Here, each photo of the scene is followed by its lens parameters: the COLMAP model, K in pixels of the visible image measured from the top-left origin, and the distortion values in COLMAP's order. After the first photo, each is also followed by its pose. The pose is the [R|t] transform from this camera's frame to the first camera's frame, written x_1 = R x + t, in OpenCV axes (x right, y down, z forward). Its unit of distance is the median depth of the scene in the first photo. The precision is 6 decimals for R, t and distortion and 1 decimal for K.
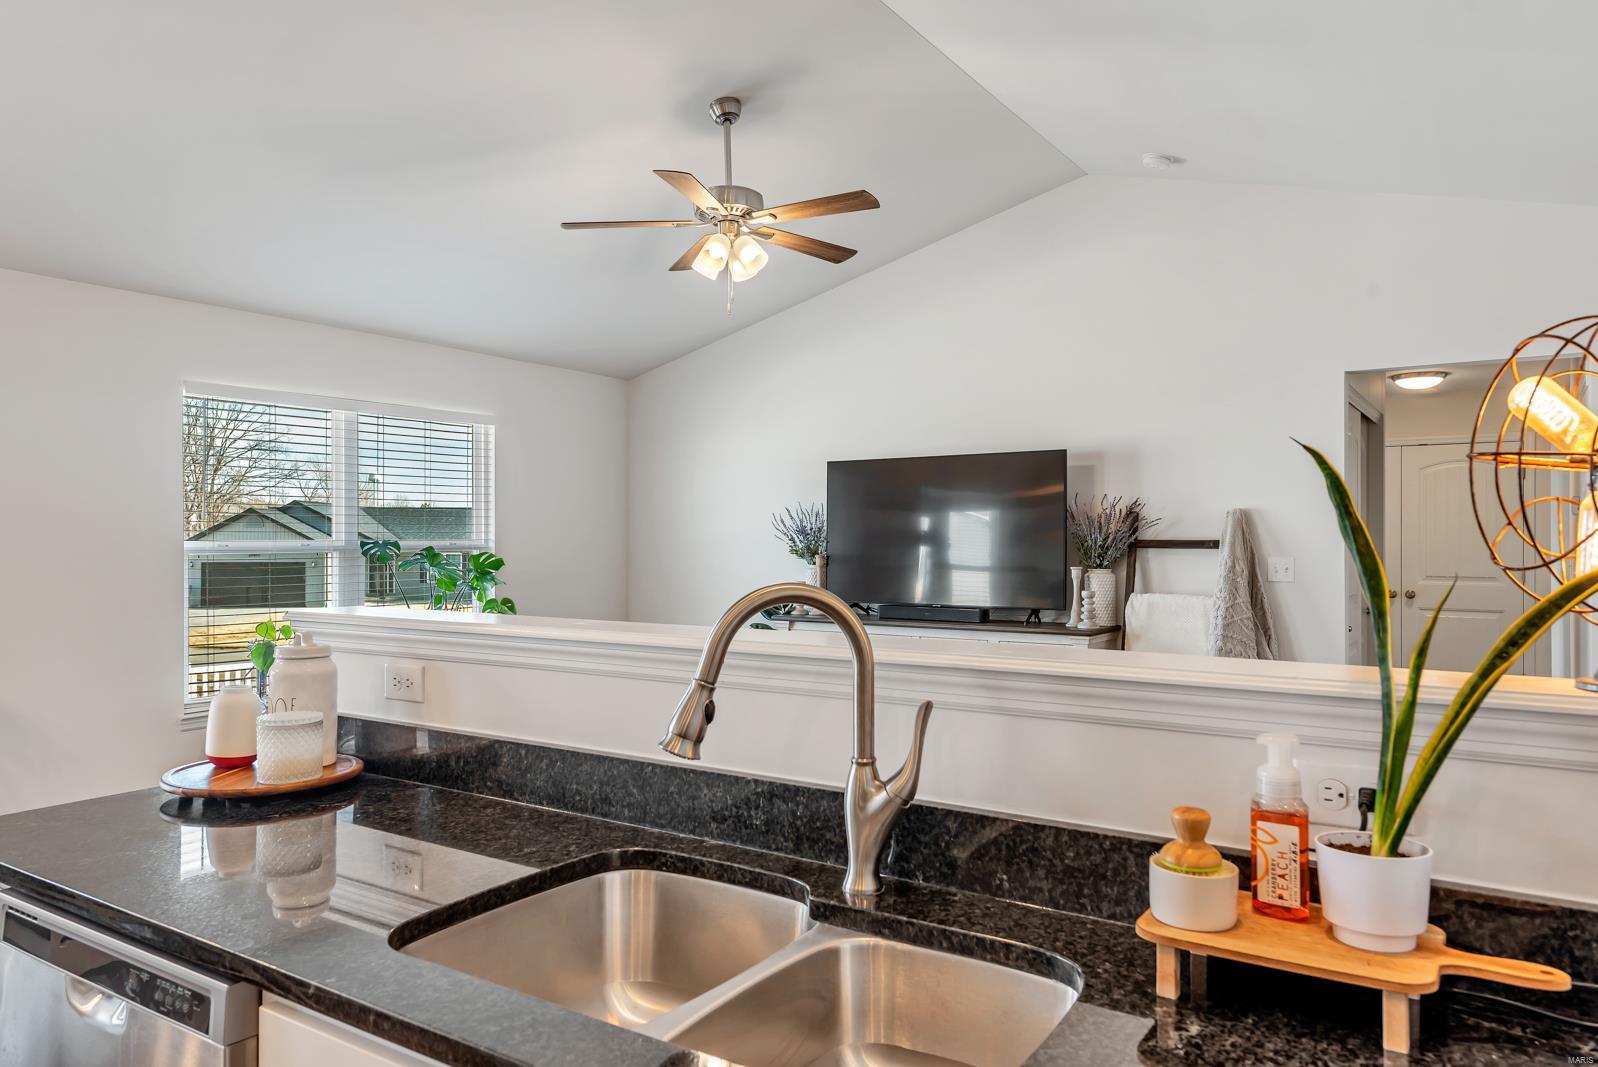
lens RADIAL K [[1065.2, 0, 799.6], [0, 1065.2, 541.4], [0, 0, 1]] dist [0.013174, -0.005592]
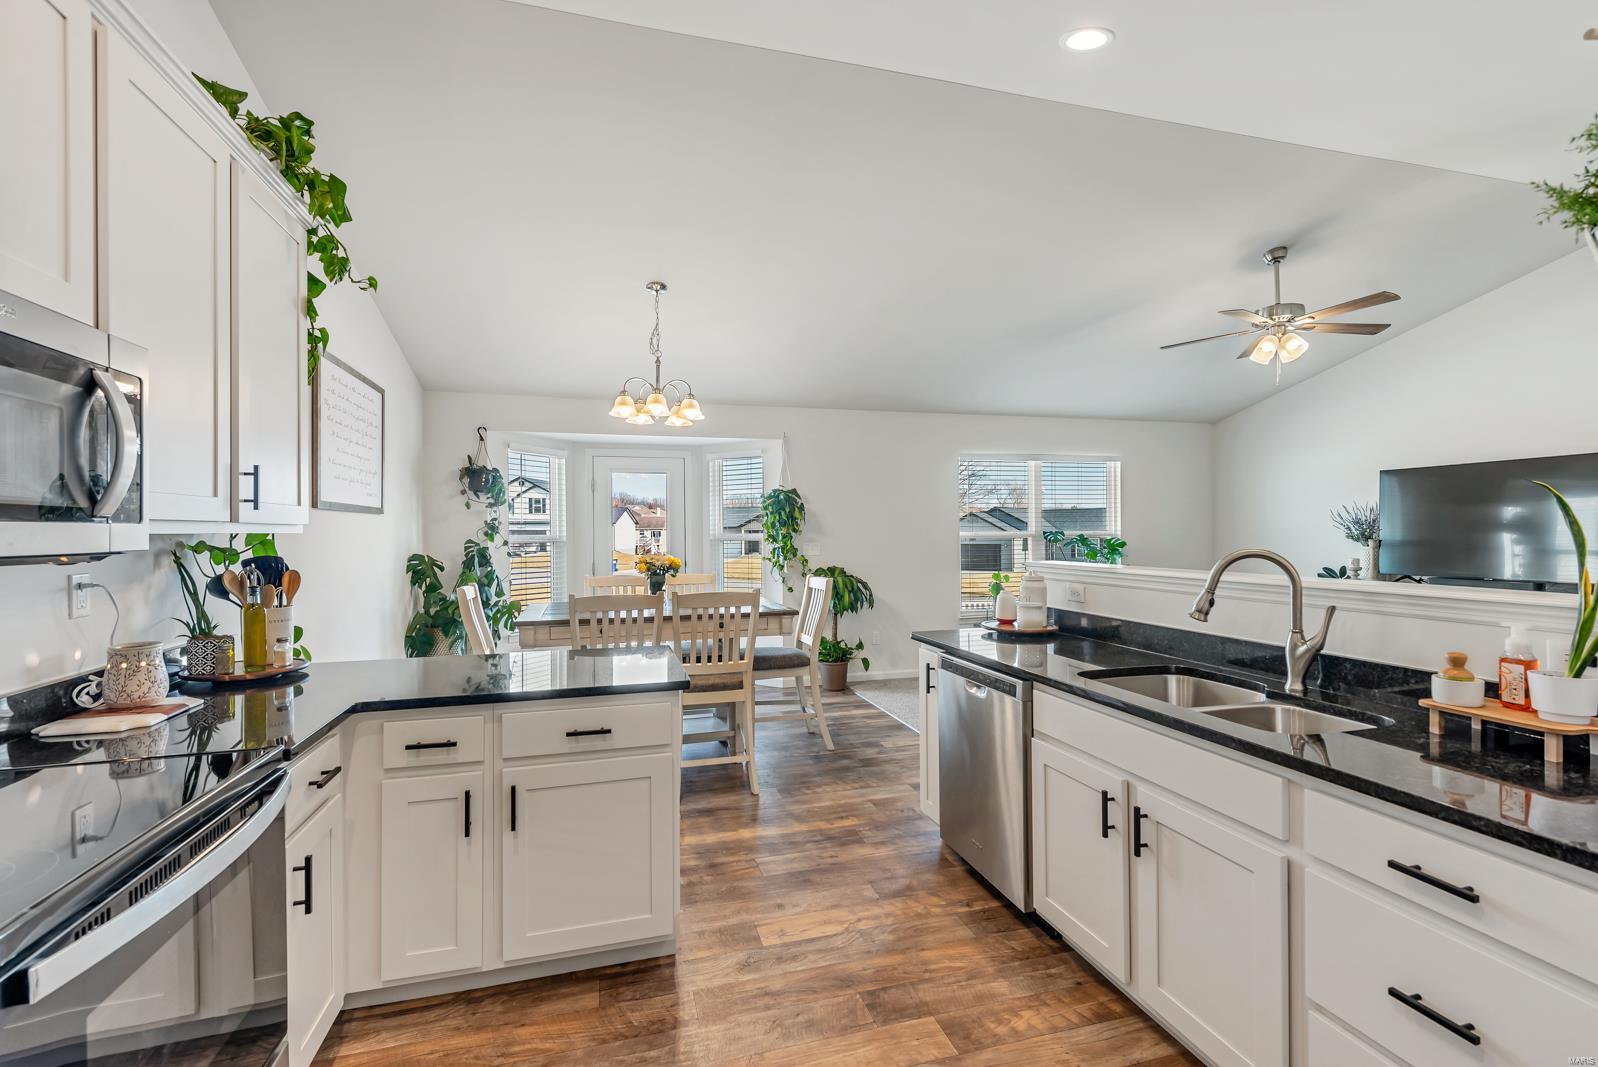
lens RADIAL K [[708.2, 0, 800.0], [0, 708.2, 537.6], [0, 0, 1]] dist [0.012048, 0.000345]
pose [[0.761837, -0.000278, -0.647769, 0.082684], [0.006305, 0.999956, 0.006986, -0.000717], [0.647738, -0.009406, 0.761805, -0.273835]]
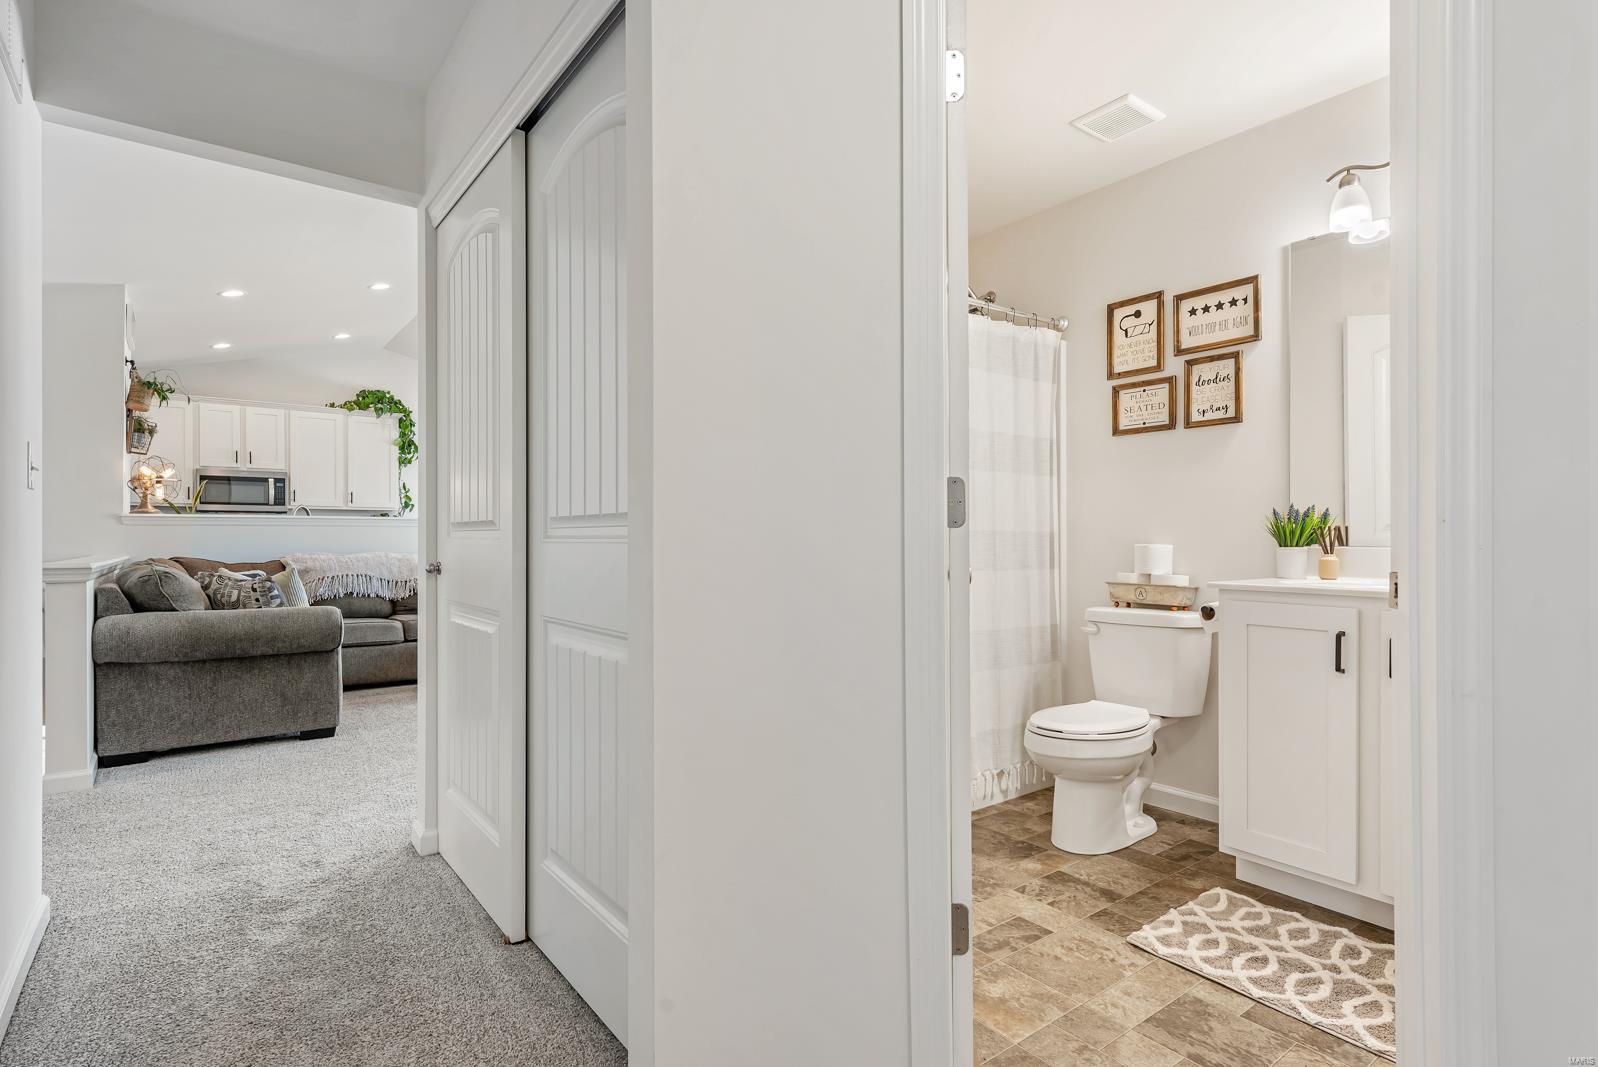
lens RADIAL K [[789.6, 0, 801.4], [0, 789.6, 535.9], [0, 0, 1]] dist [0.012828, -0.002980]
pose [[-0.319736, -0.003595, -0.947500, 1.116878], [-0.000062, 0.999993, -0.003774, 0.077148], [0.947507, -0.001148, -0.319734, 1.700247]]
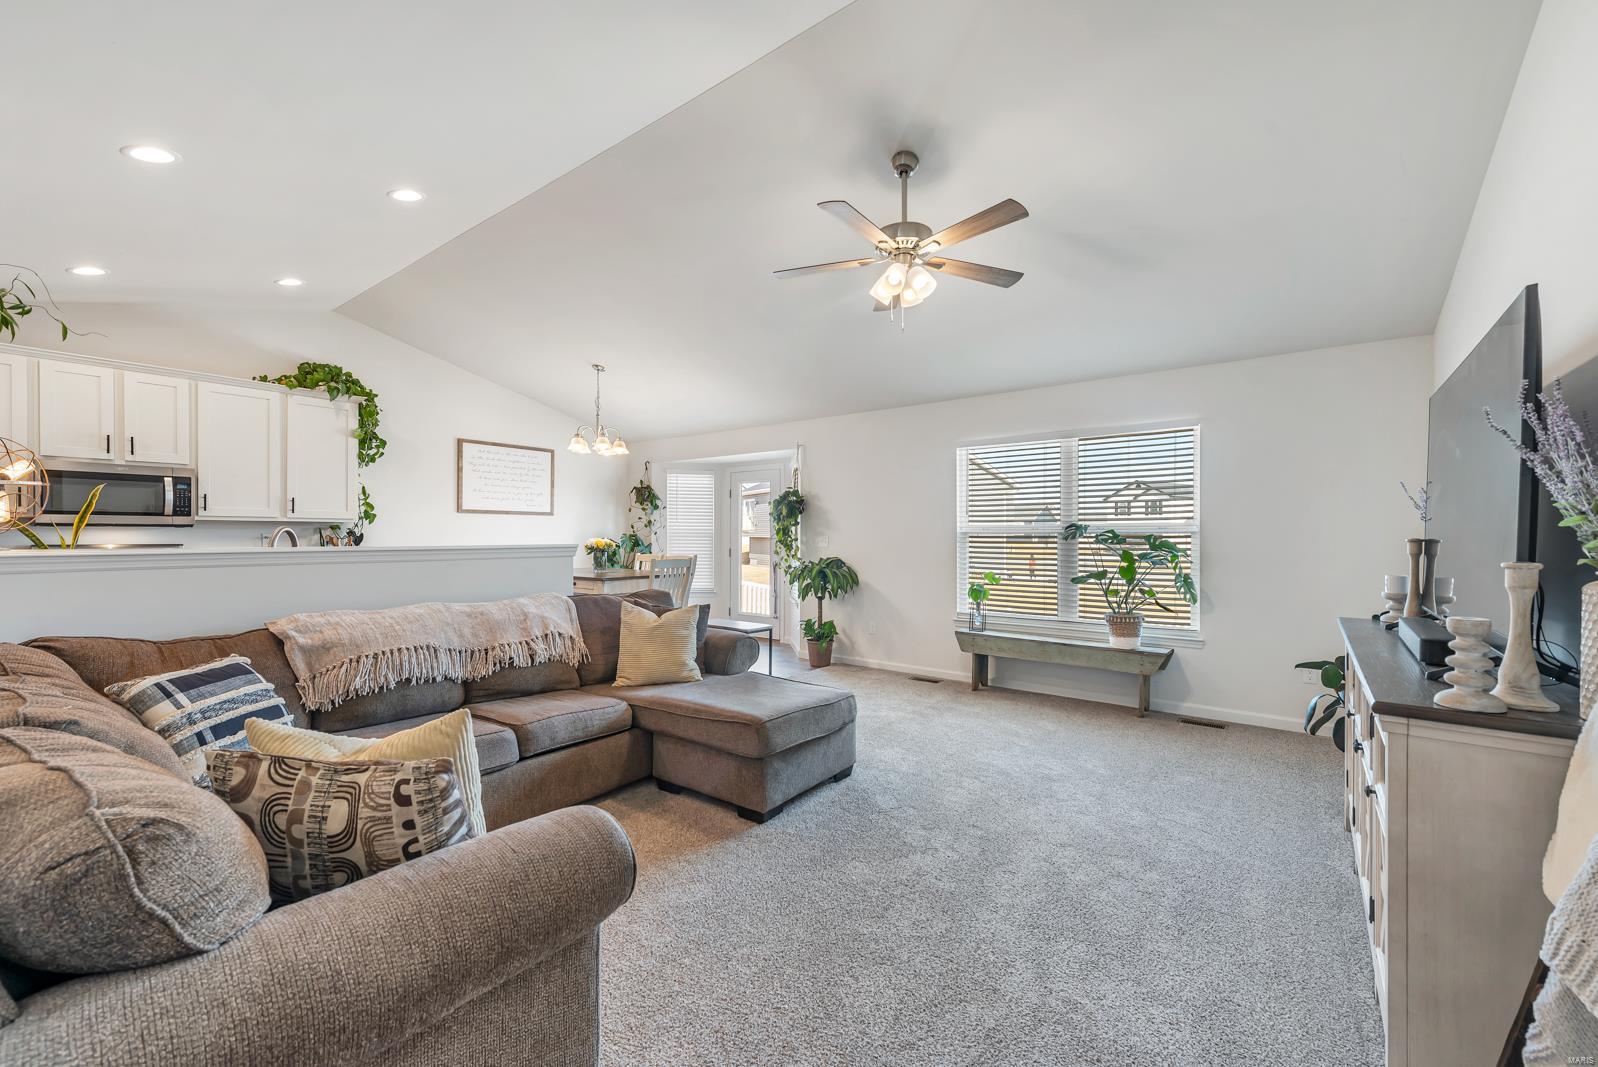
lens RADIAL K [[638.1, 0, 802.4], [0, 638.1, 537.7], [0, 0, 1]] dist [0.008145, -0.001882]
pose [[-0.063342, 0.004332, -0.997982, 0.697303], [-0.006351, 0.999969, 0.004743, 0.018139], [0.997972, 0.006639, -0.063313, 0.967461]]
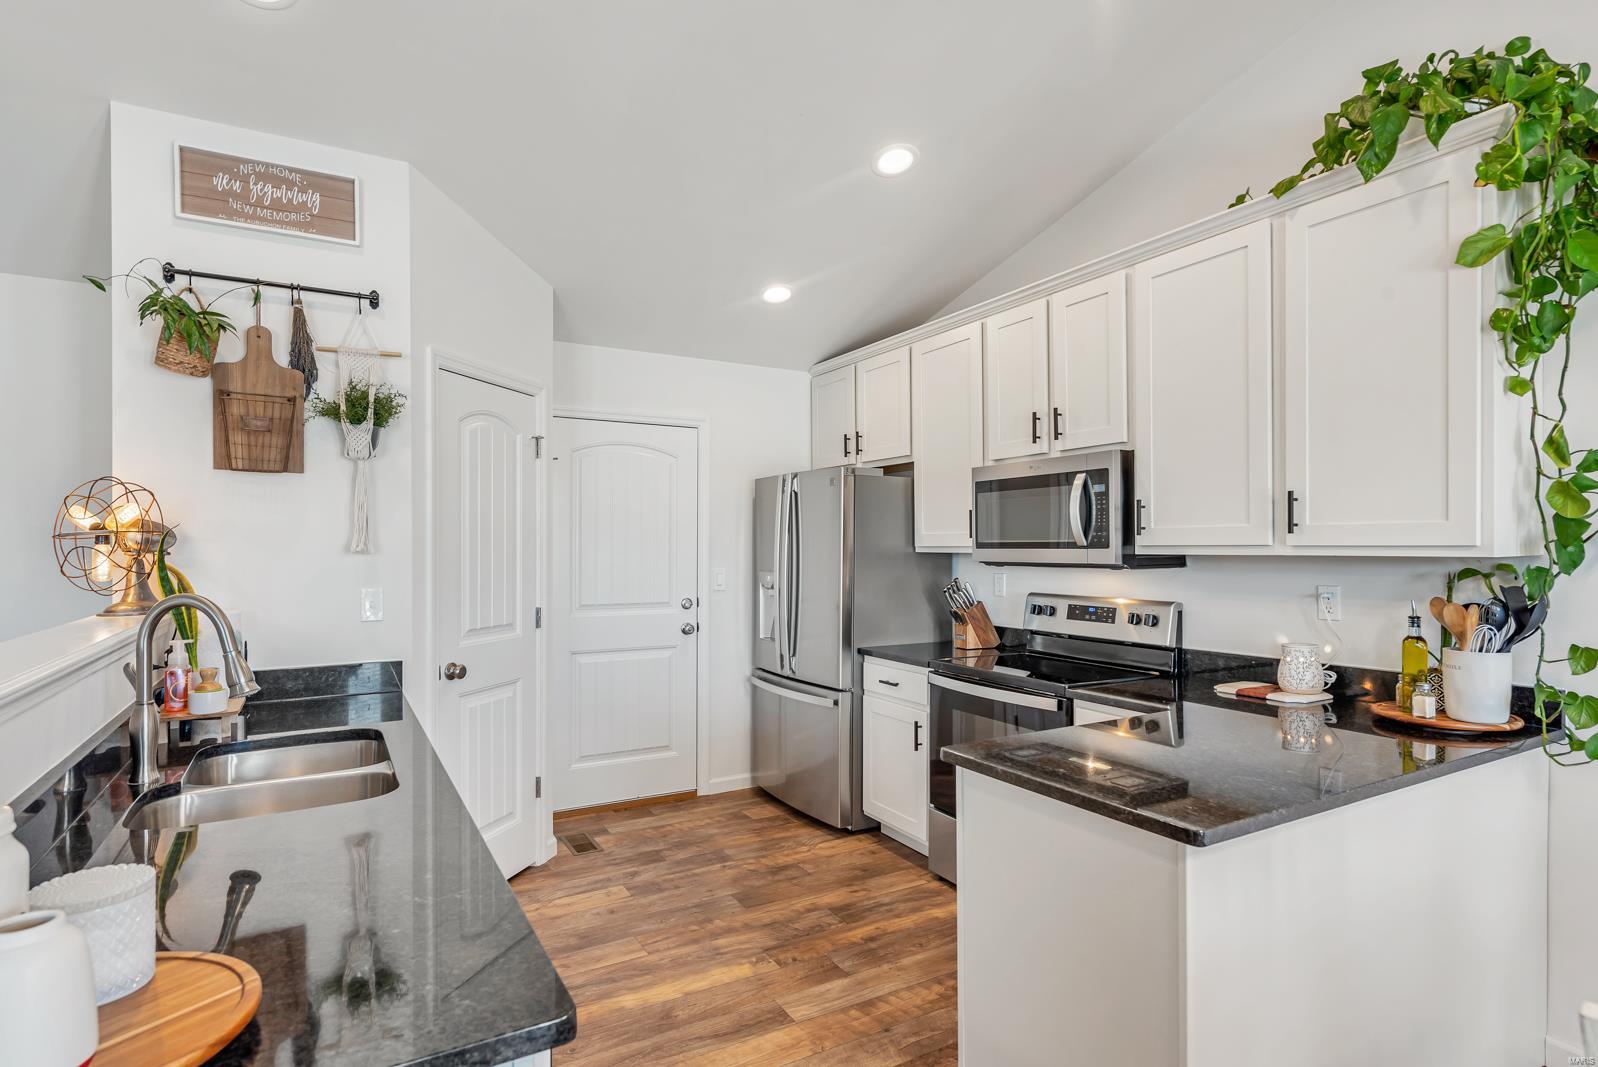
lens RADIAL K [[833.3, 0, 802.0], [0, 833.3, 548.7], [0, 0, 1]] dist [0.019475, -0.006756]
pose [[-0.894516, 0.001364, 0.447033, -0.481349], [0.004044, 0.999979, 0.005041, -0.012705], [-0.447017, 0.006317, -0.894503, 0.570190]]
